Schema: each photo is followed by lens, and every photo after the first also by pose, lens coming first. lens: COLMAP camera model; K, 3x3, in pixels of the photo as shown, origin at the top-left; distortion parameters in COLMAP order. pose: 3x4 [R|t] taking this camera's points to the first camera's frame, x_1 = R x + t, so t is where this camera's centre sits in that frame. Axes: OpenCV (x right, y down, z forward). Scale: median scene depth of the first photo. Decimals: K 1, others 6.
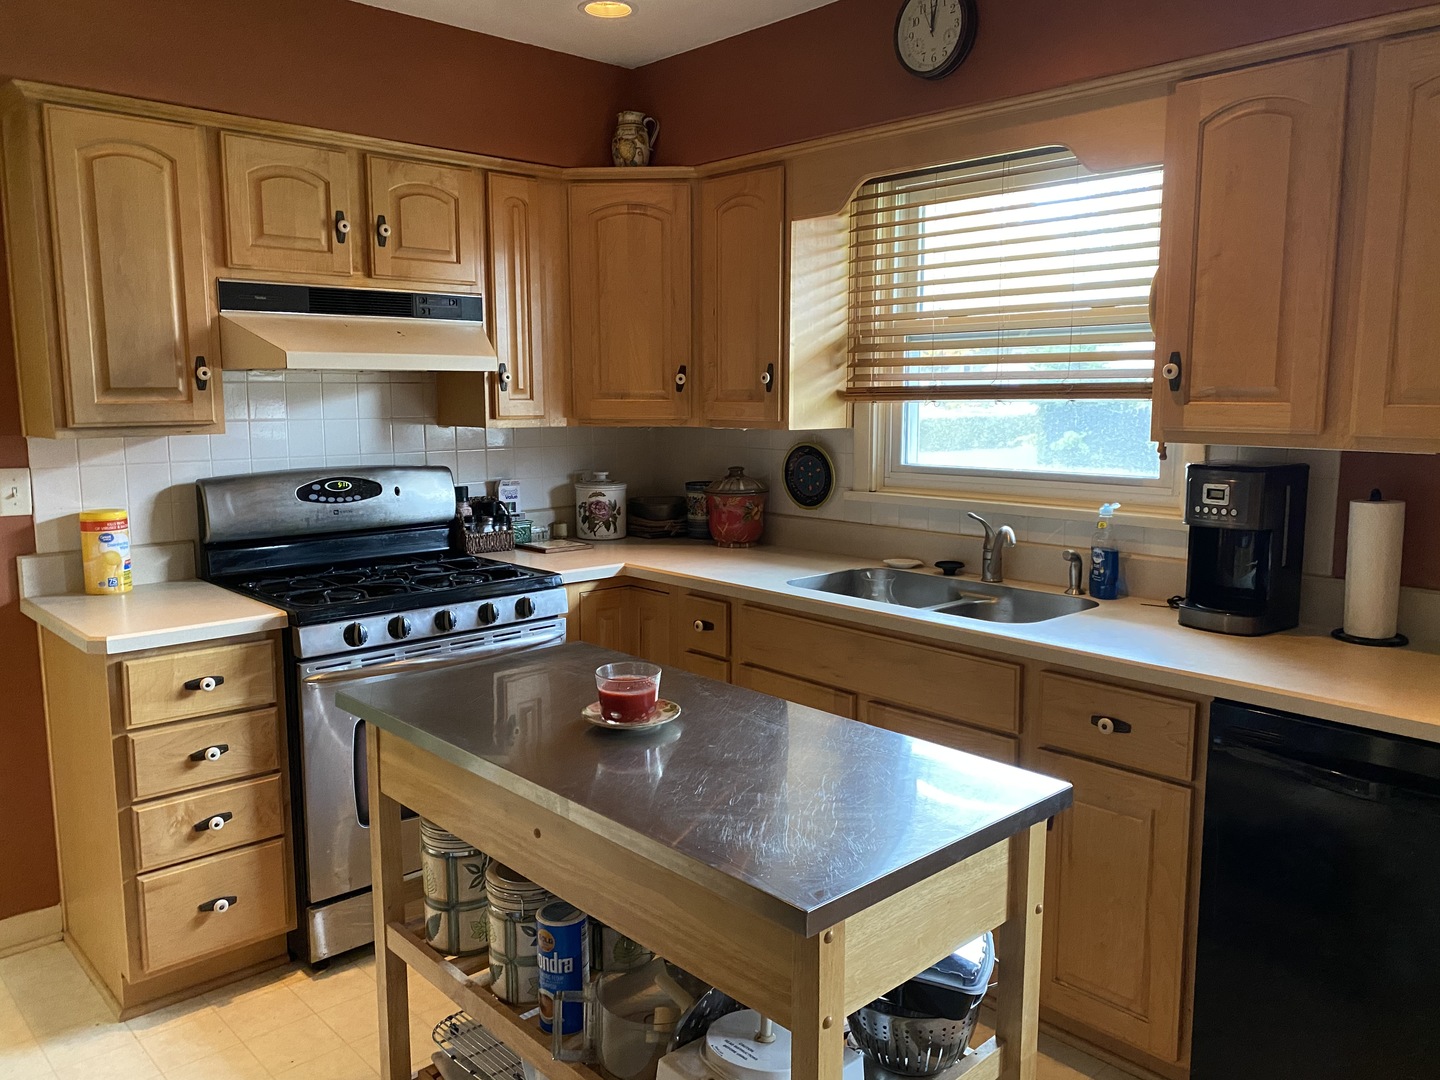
lens RADIAL K [[1101.0, 0, 720.0], [0, 1101.0, 540.0], [0, 0, 1]] dist [0.188484, -0.299527]
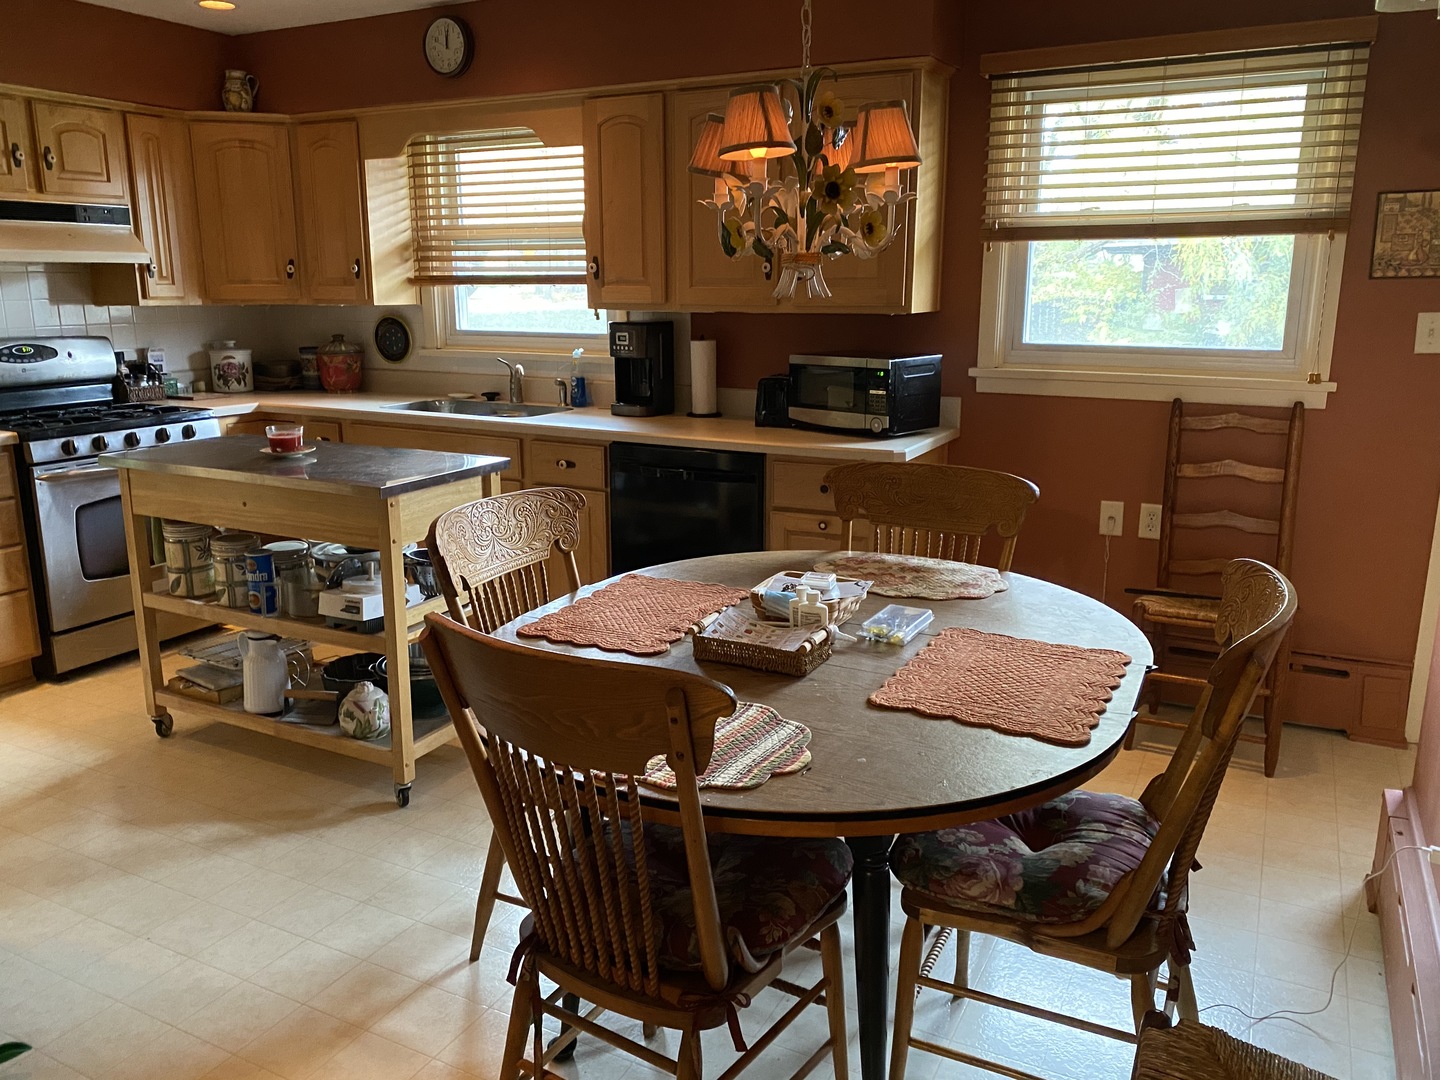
lens RADIAL K [[1124.6, 0, 720.0], [0, 1124.6, 540.0], [0, 0, 1]] dist [0.005804, 0.004224]
pose [[0.943349, -0.072594, 0.323763, -0.009902], [0.043813, 0.994482, 0.095322, 0.083081], [-0.328896, -0.075737, 0.941324, -0.543555]]
